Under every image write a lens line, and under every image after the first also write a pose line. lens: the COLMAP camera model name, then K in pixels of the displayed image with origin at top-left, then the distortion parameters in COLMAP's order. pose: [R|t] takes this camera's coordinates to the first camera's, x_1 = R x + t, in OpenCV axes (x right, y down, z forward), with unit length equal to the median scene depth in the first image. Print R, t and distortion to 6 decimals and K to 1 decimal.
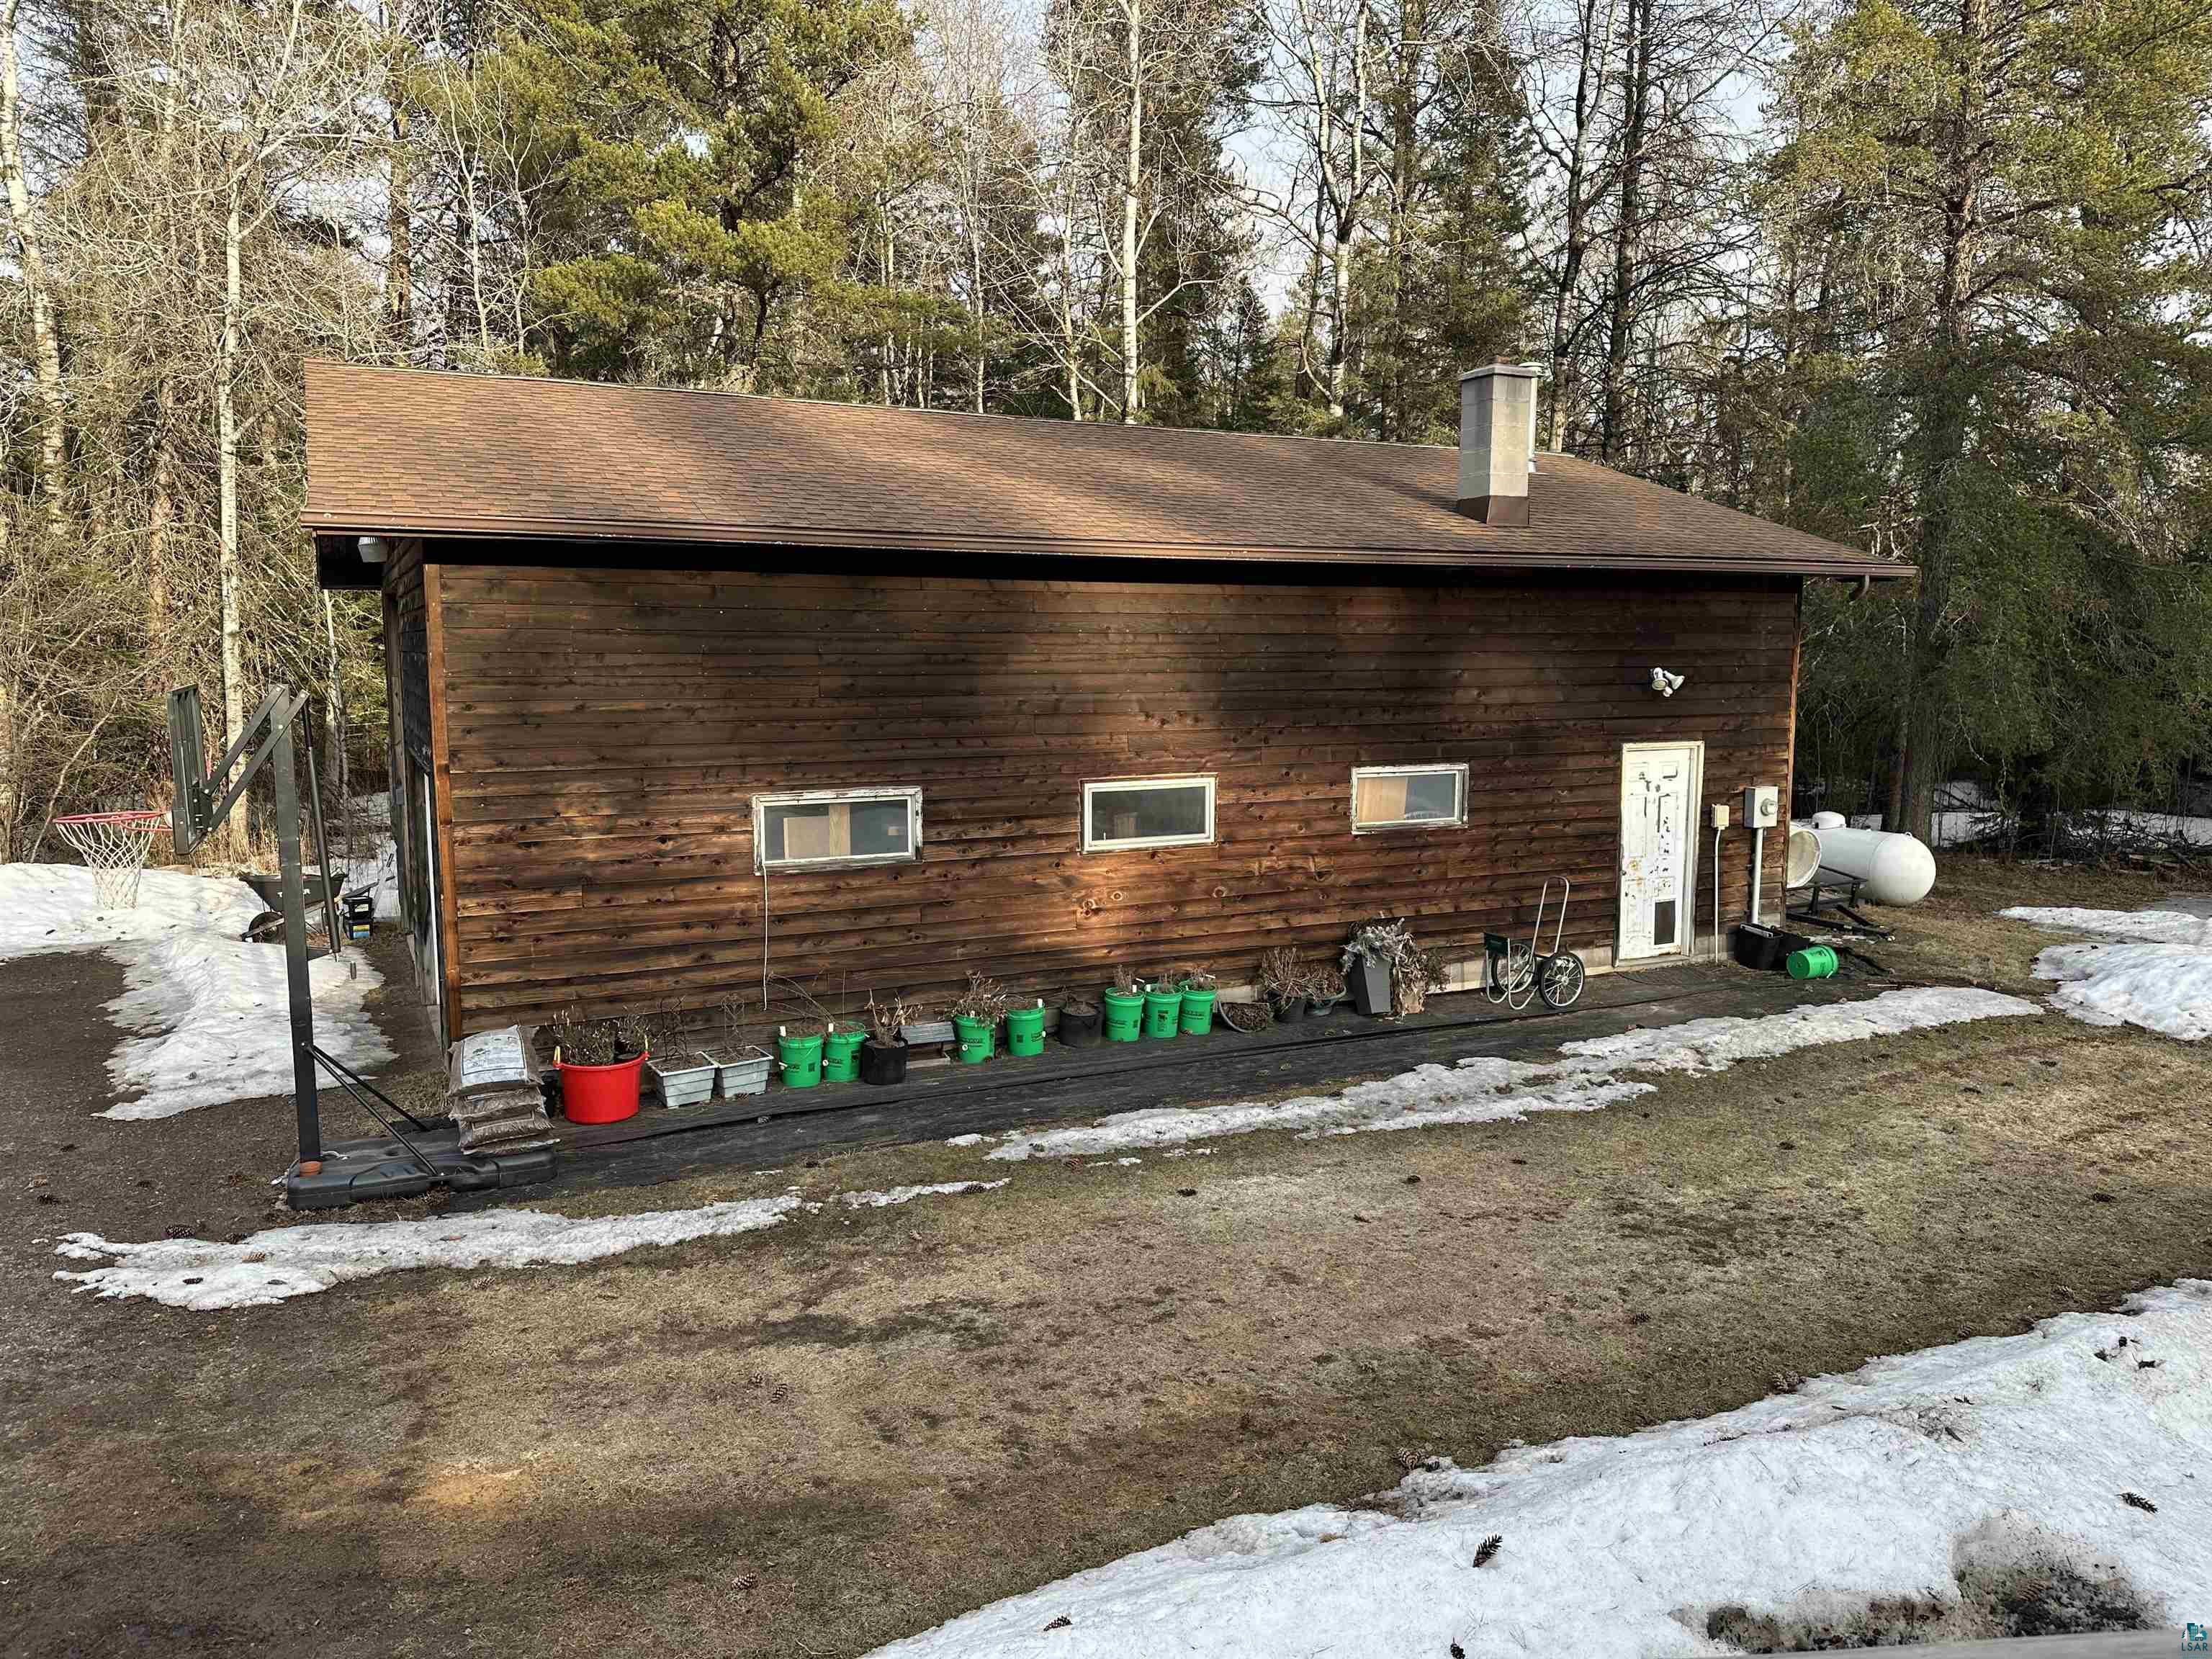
lens RADIAL K [[1564.2, 0, 1109.3], [0, 1564.2, 831.0], [0, 0, 1]] dist [0.000688, 0.000041]
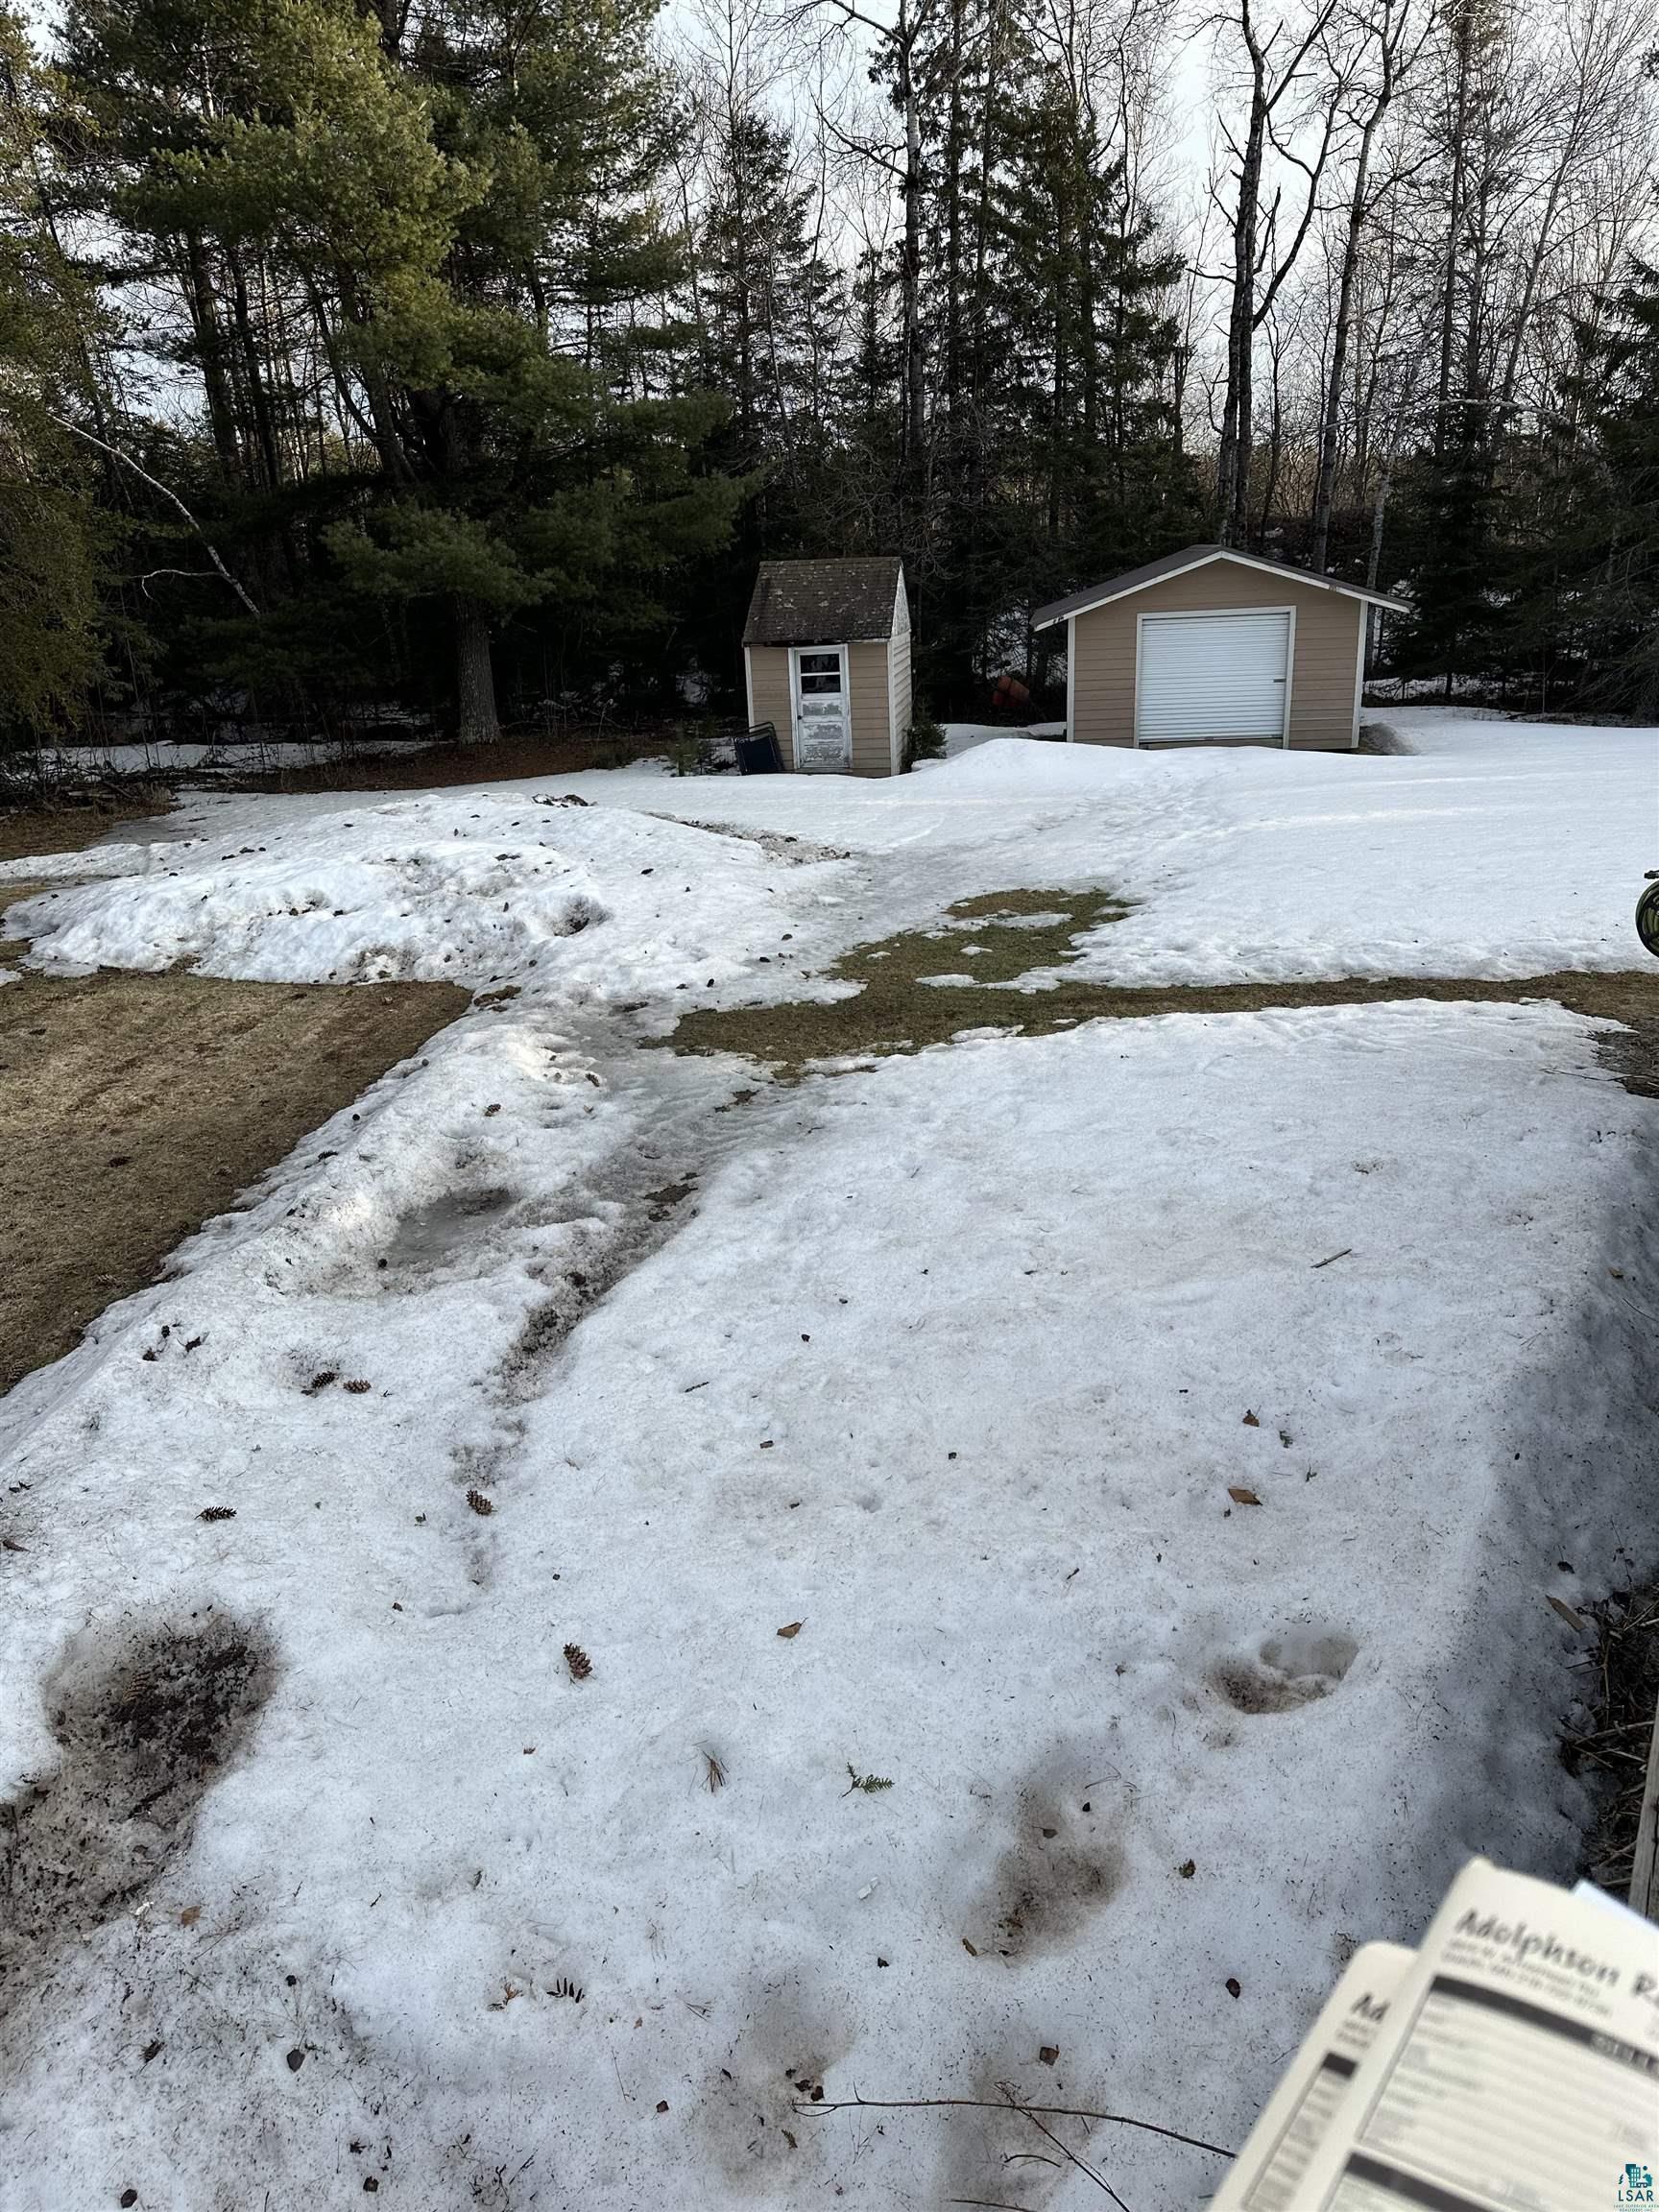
lens RADIAL K [[1564.2, 0, 831.8], [0, 1564.2, 1104.1], [0, 0, 1]] dist [0.000688, 0.000041]
pose [[0.514760, -0.308457, 0.799922, 0.077780], [0.142908, 0.950852, 0.274694, -0.000819], [-0.845339, -0.027086, 0.533542, 0.089639]]
